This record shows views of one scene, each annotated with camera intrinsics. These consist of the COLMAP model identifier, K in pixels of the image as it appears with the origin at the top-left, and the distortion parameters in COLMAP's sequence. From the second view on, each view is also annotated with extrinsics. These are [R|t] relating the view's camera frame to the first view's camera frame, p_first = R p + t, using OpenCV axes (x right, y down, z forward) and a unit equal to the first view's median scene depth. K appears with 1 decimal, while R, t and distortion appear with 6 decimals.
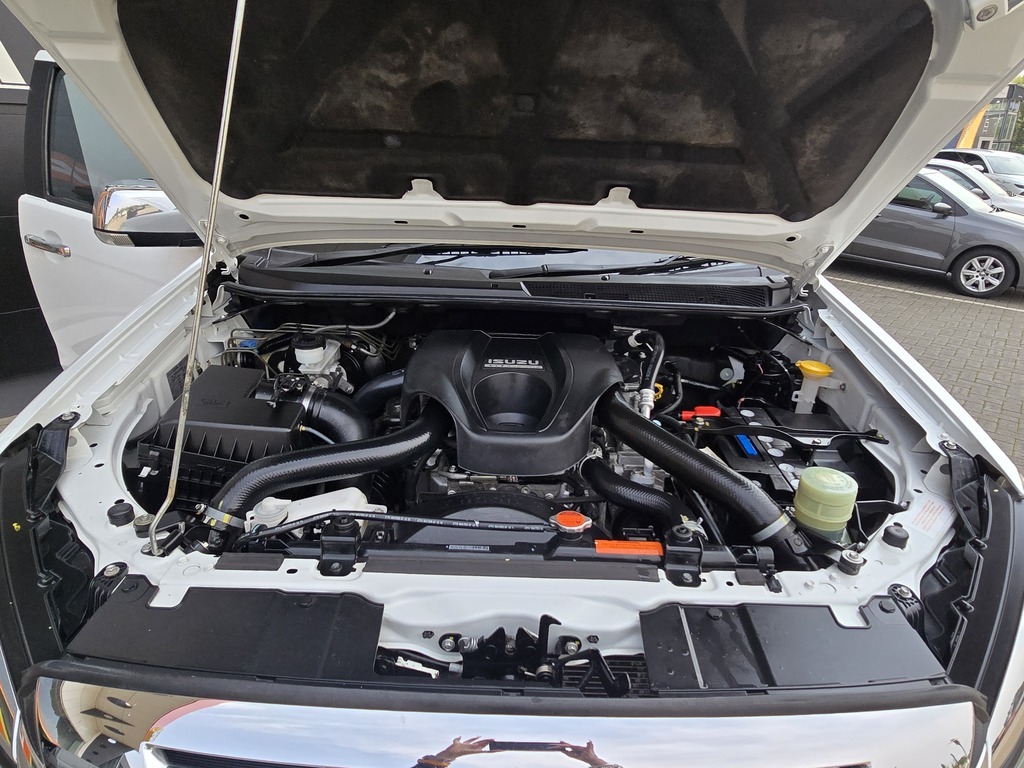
lens RADIAL K [[610.2, 0, 510.9], [0, 610.2, 381.5], [0, 0, 1]] dist [0.006251, -0.005490]
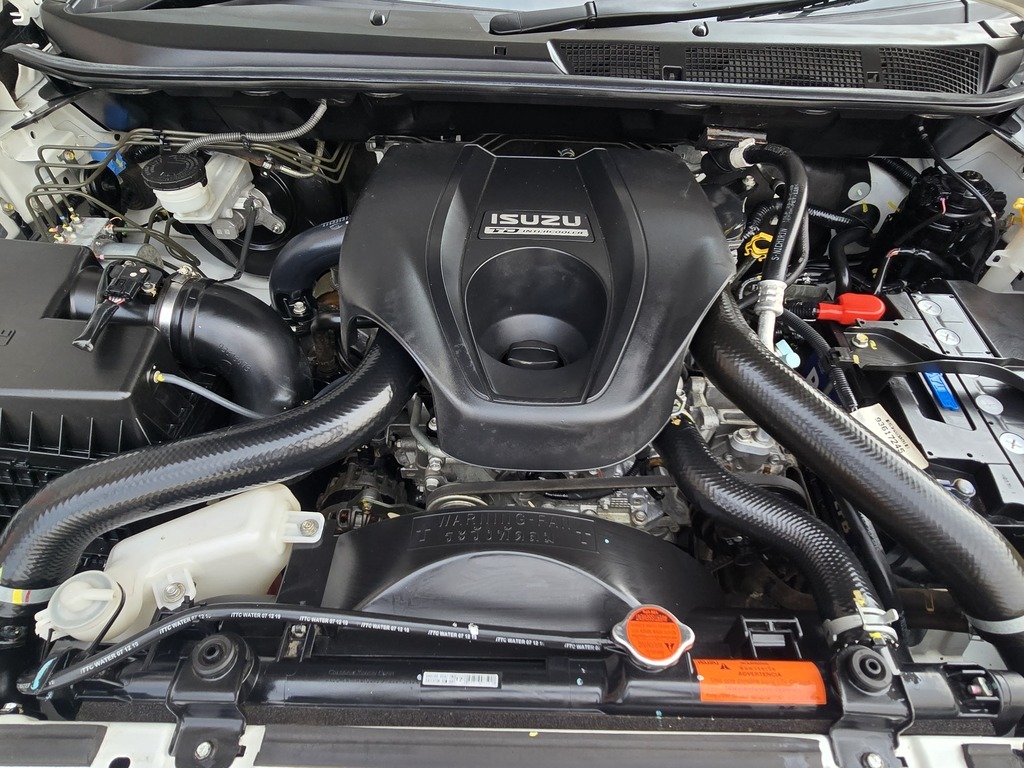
lens RADIAL K [[610.2, 0, 515.2], [0, 610.2, 387.7], [0, 0, 1]] dist [0.006251, -0.005490]
pose [[0.999979, -0.000895, -0.006346, -0.010450], [0.003457, 0.909066, 0.416638, -0.114885], [0.005396, -0.416652, 0.909050, 0.387765]]
